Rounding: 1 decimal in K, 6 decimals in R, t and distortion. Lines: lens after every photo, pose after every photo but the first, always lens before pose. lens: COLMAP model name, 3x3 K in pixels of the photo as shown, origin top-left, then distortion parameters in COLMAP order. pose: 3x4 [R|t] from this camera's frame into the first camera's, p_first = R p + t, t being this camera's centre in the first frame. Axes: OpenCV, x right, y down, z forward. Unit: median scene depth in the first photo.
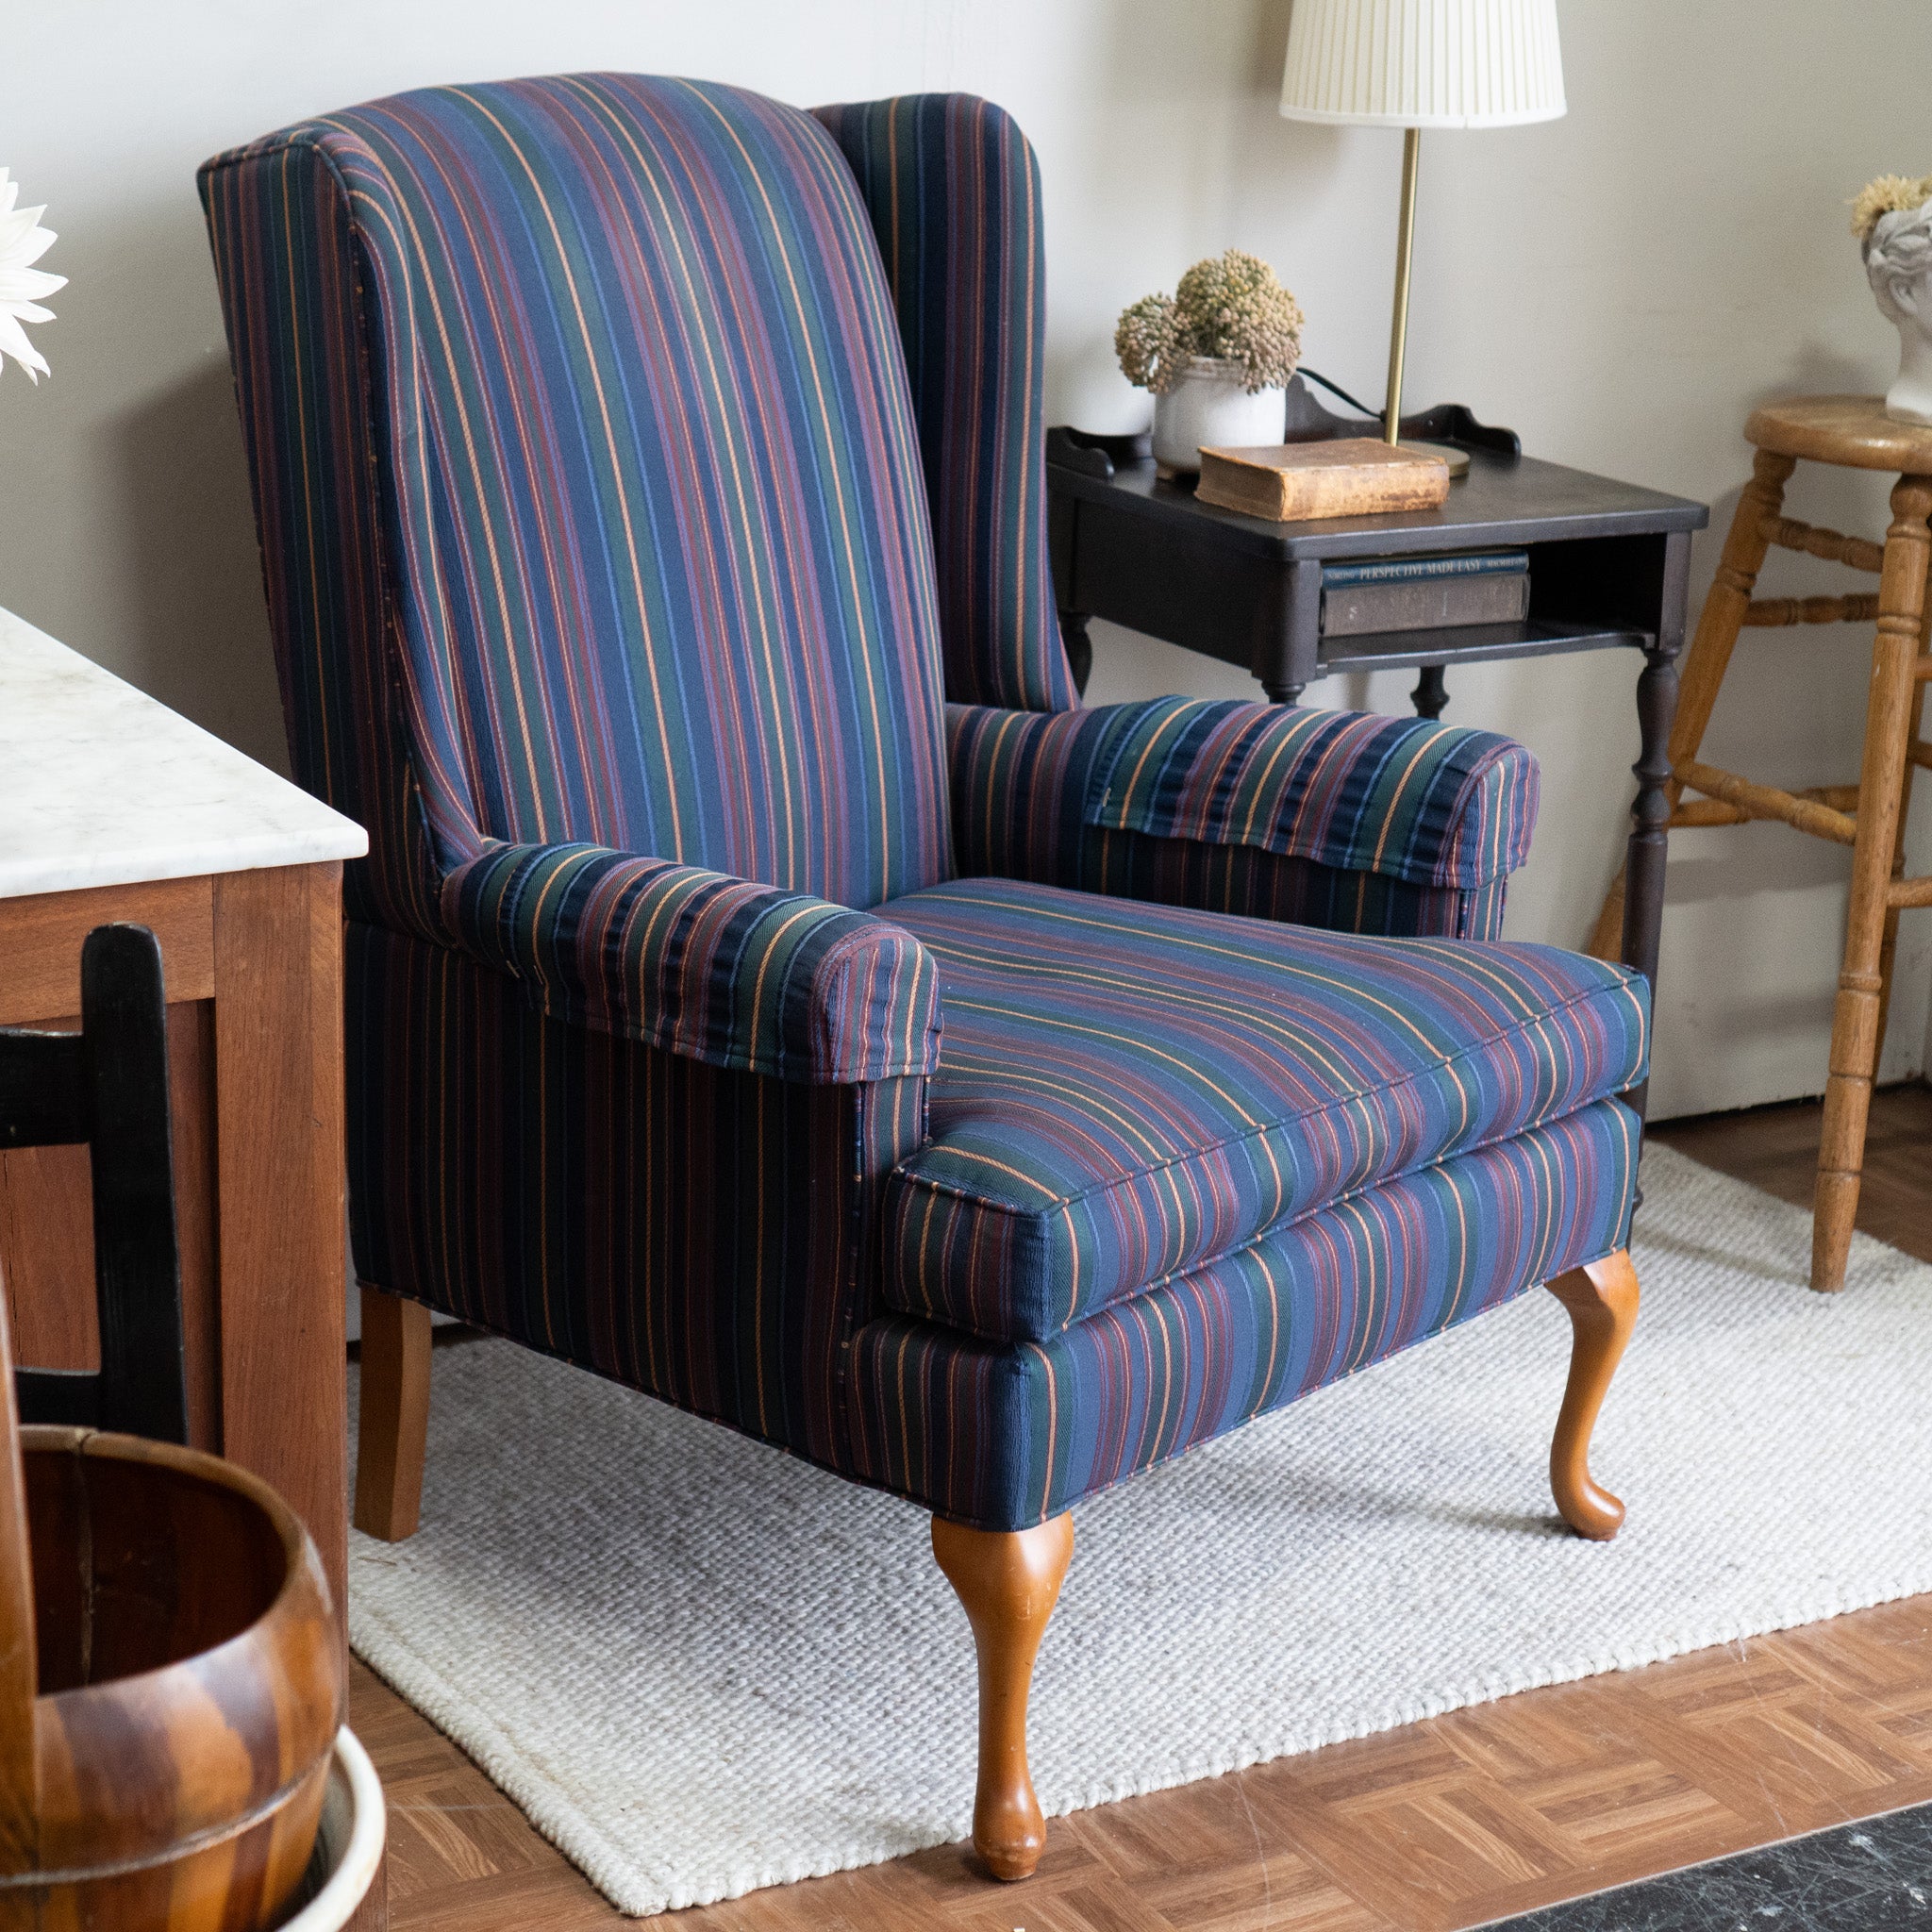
lens RADIAL K [[4321.6, 0, 980.8], [0, 4321.6, 975.4], [0, 0, 1]] dist [0.021702, 0.000000]
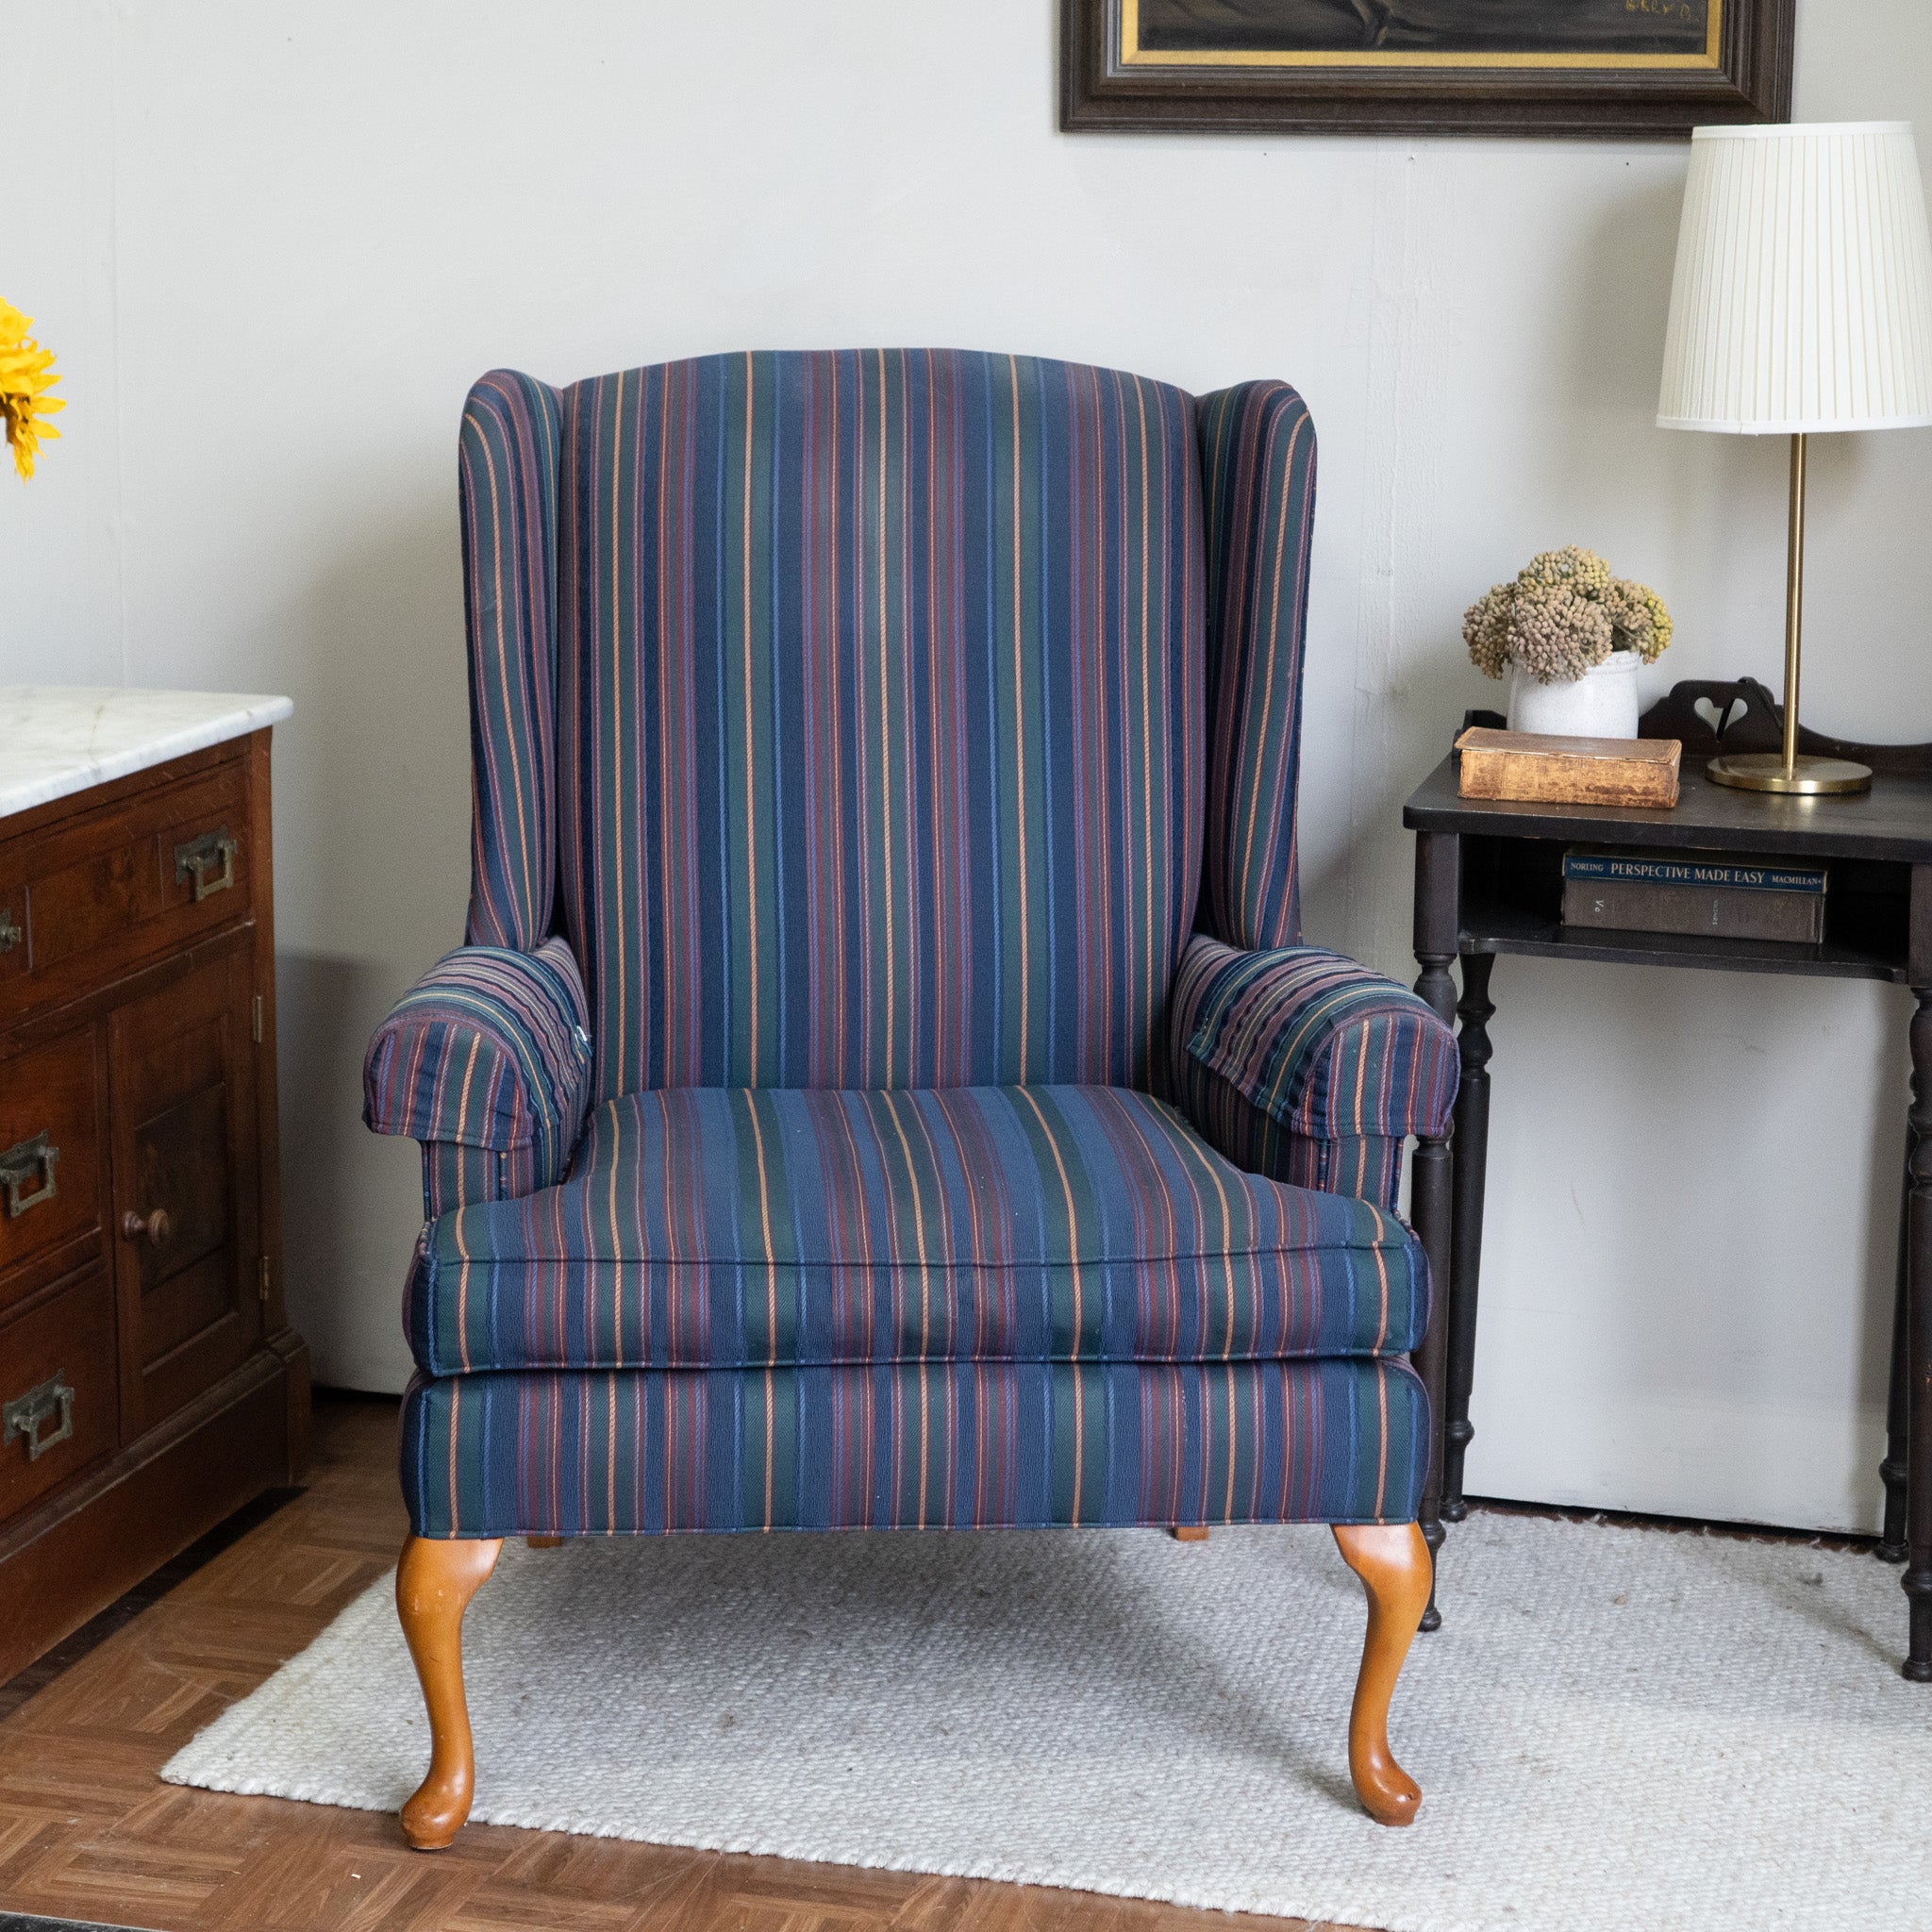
lens RADIAL K [[4321.6, 0, 890.7], [0, 4321.6, 1002.2], [0, 0, 1]] dist [0.021702, 0.000000]
pose [[0.708161, 0.134748, -0.693073, 0.764250], [-0.189201, 0.981935, -0.002412, -0.031957], [0.680228, 0.132838, 0.720863, 0.187990]]
